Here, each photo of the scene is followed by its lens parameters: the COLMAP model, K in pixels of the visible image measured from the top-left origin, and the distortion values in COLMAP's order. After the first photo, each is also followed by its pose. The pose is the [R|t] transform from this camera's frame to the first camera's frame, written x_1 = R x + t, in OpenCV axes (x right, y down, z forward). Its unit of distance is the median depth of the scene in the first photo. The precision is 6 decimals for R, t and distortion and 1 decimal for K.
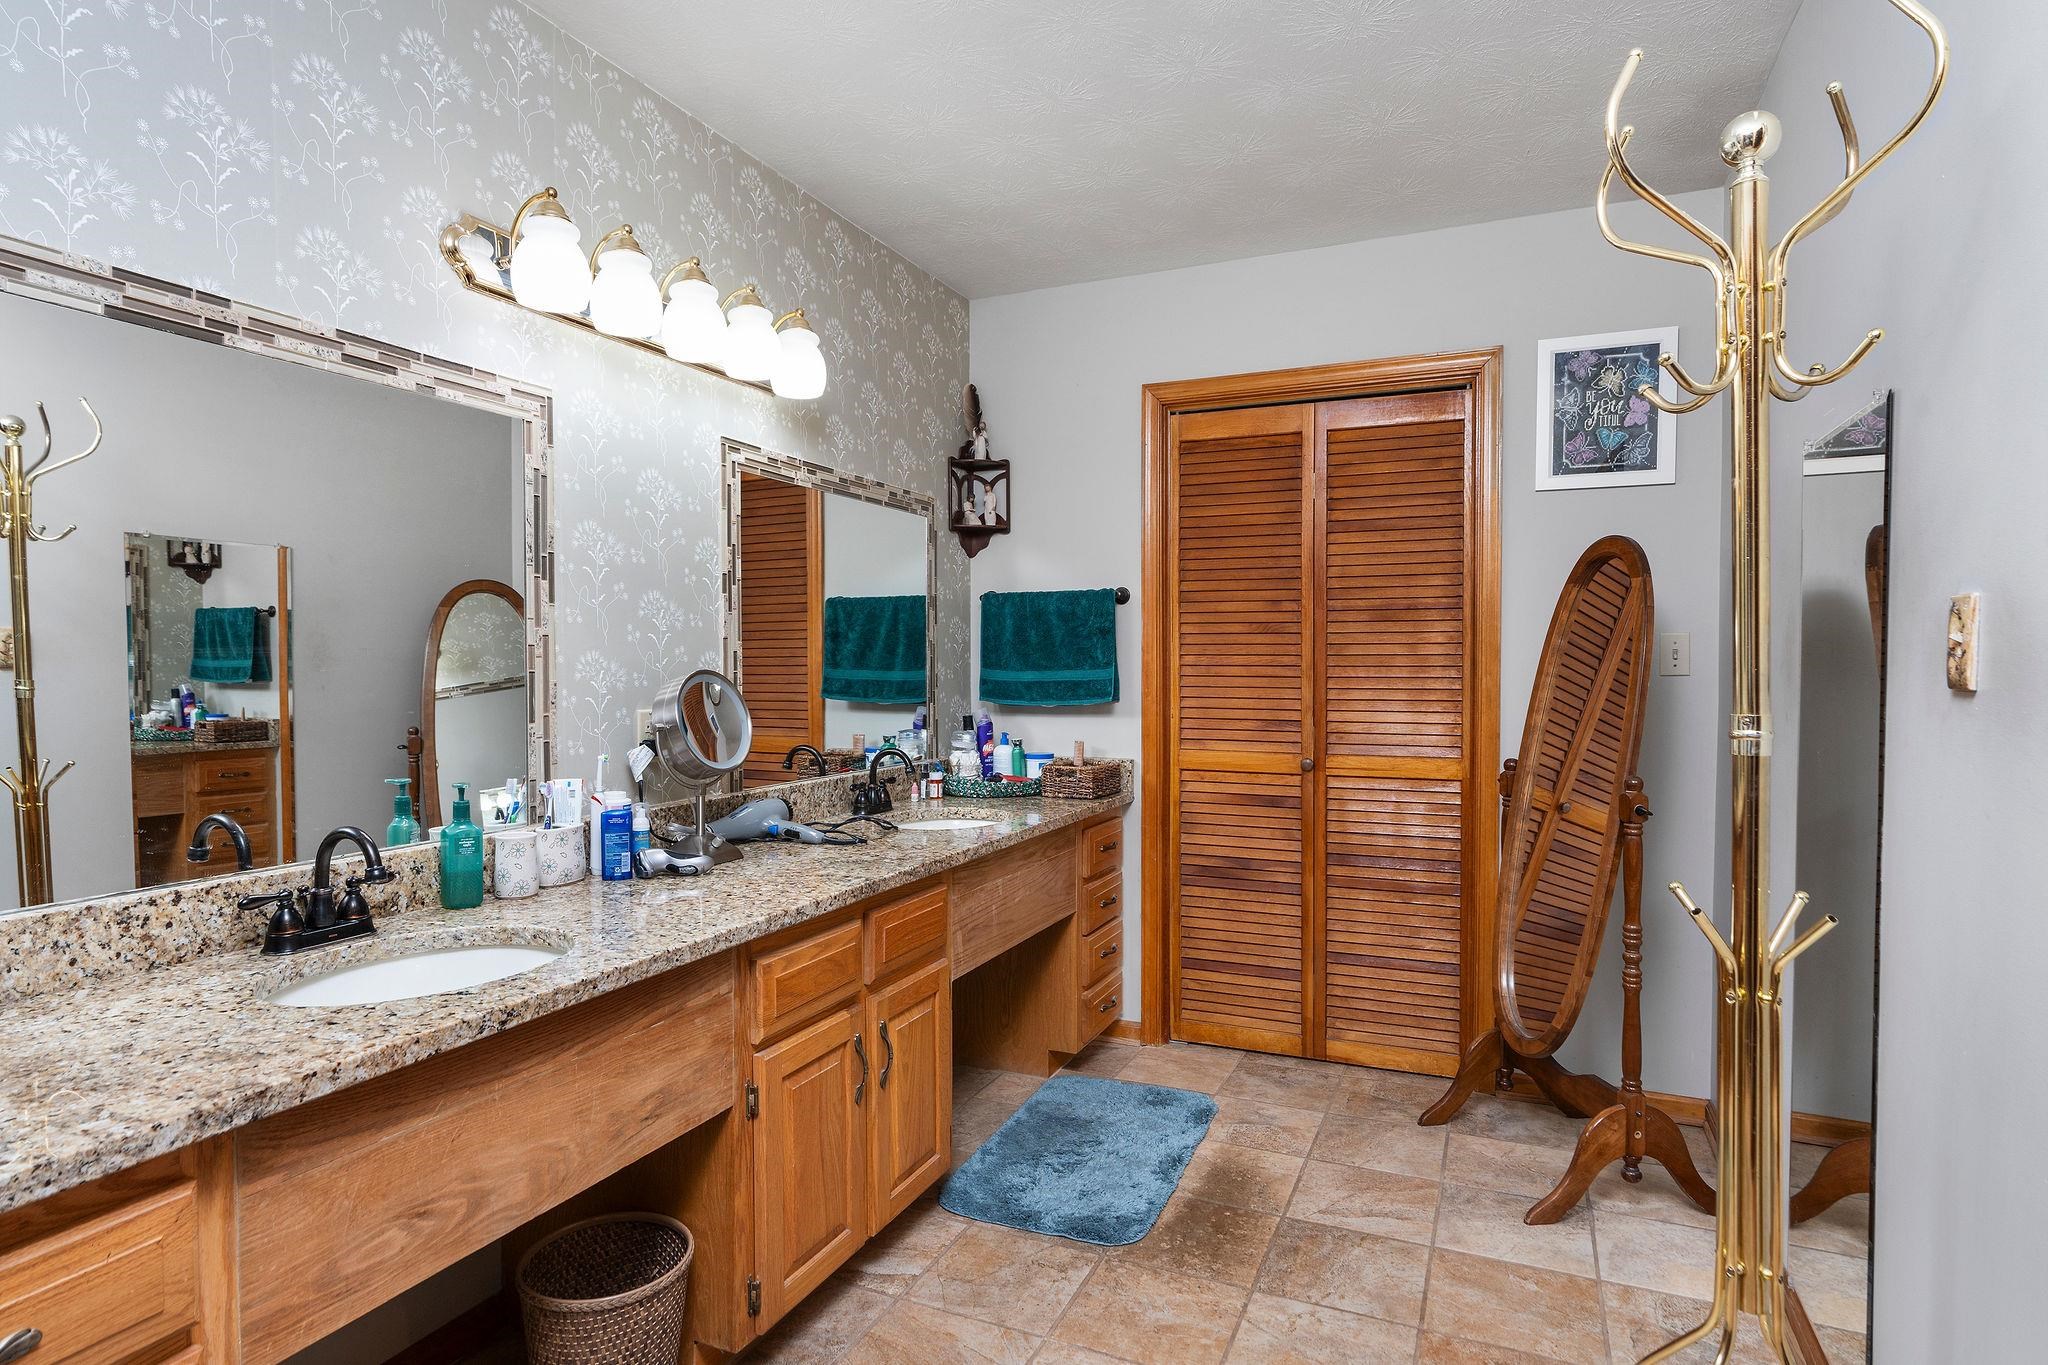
lens RADIAL K [[1119.4, 0, 1020.1], [0, 1119.4, 681.1], [0, 0, 1]] dist [-0.002508, -0.000588]
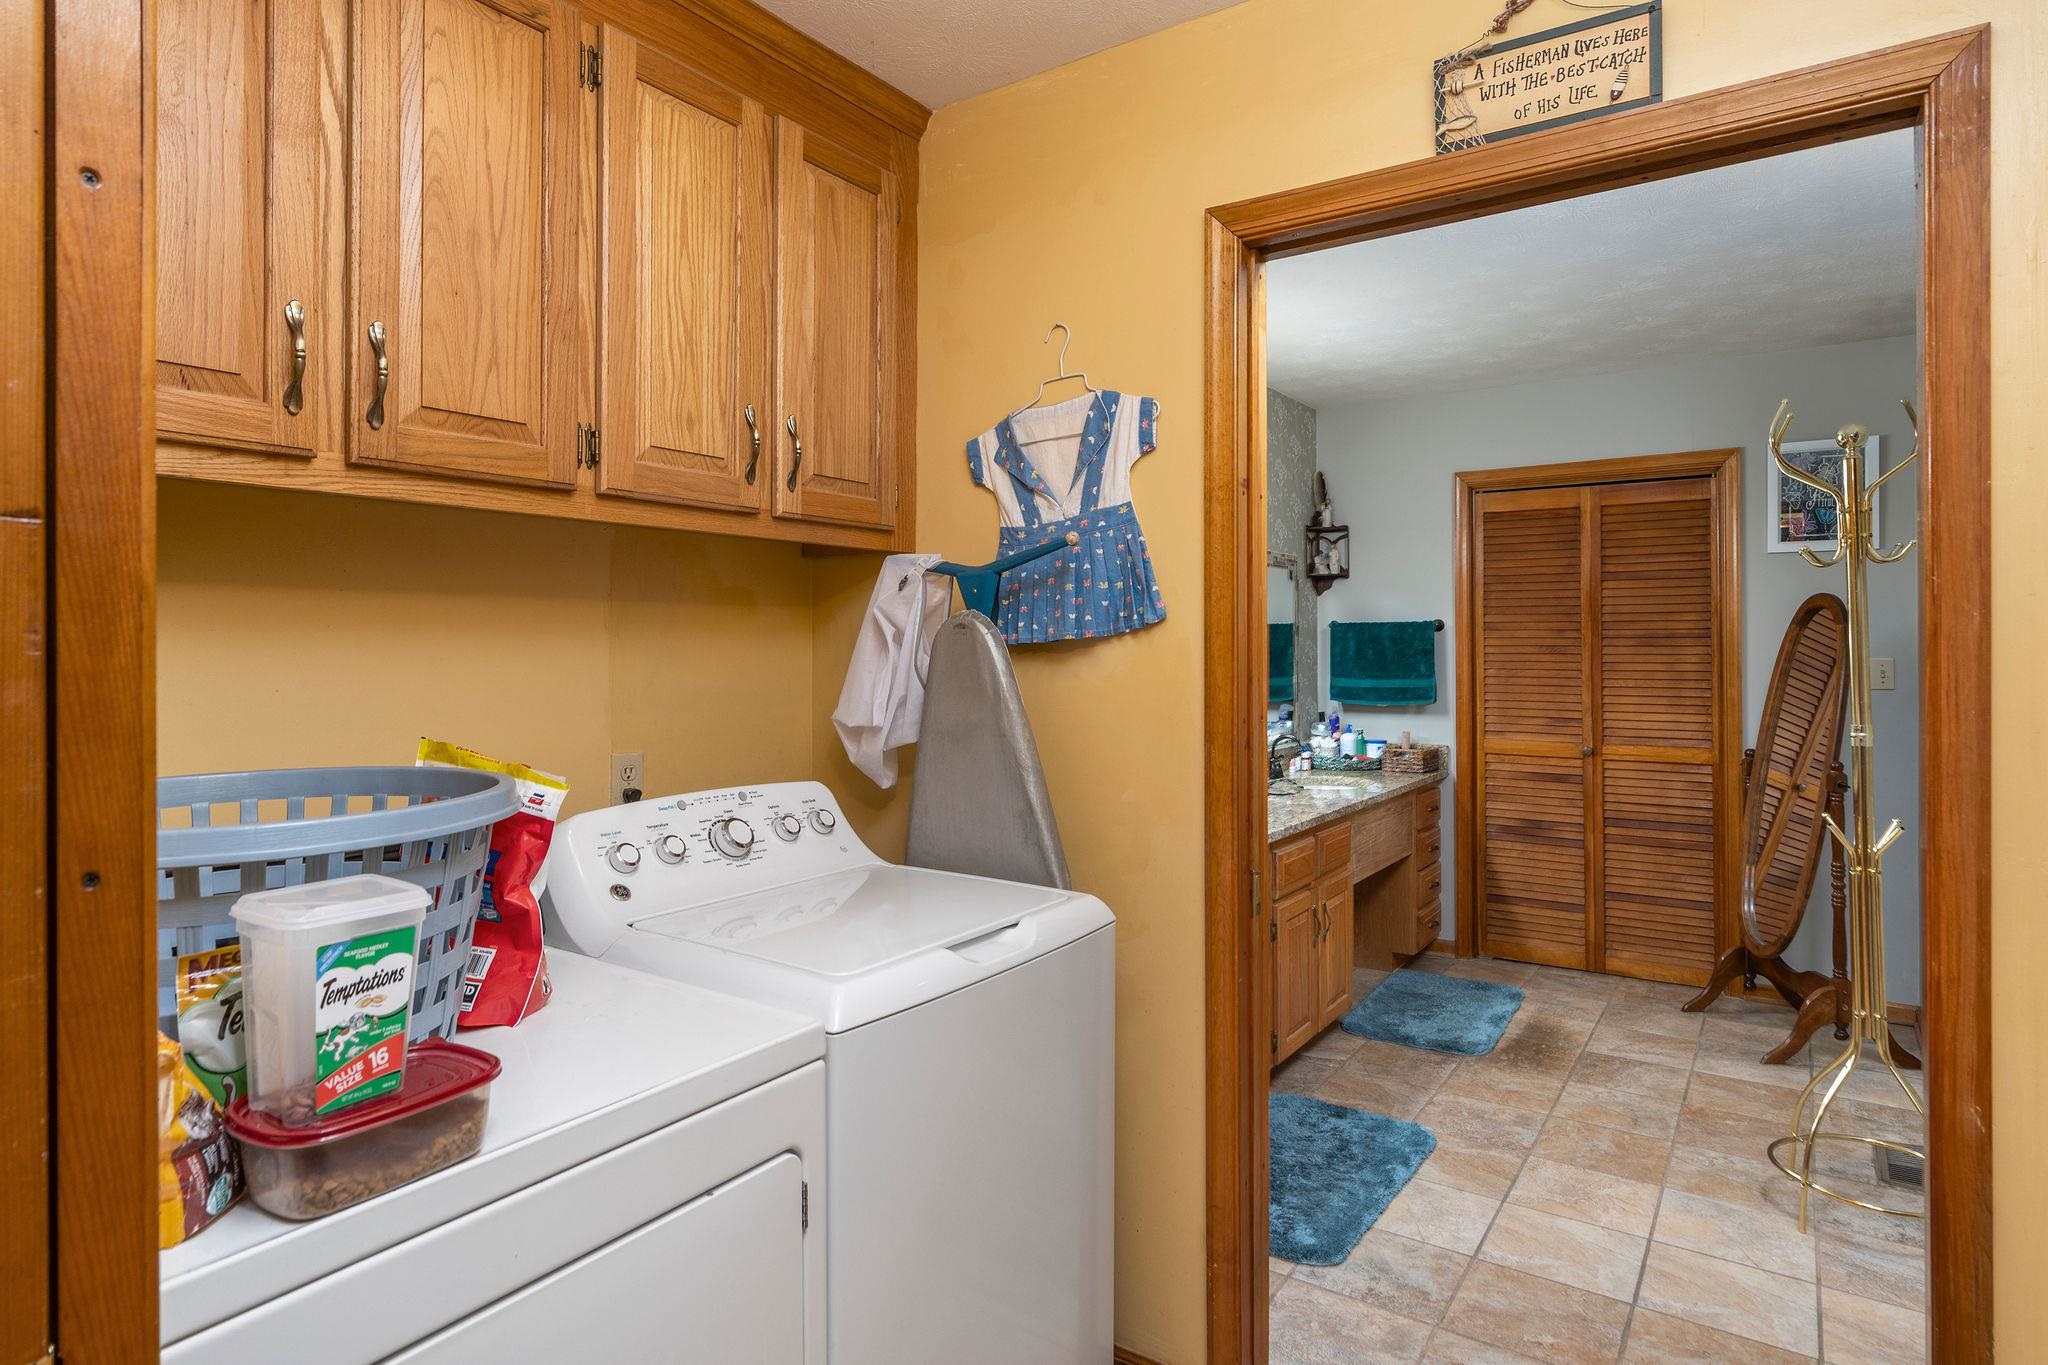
lens RADIAL K [[1119.4, 0, 1015.9], [0, 1119.4, 629.5], [0, 0, 1]] dist [-0.002508, -0.000588]
pose [[0.981408, -0.002905, -0.191909, -0.164236], [-0.003489, 0.999450, -0.032971, -0.025845], [0.191899, 0.033027, 0.980859, -0.470669]]
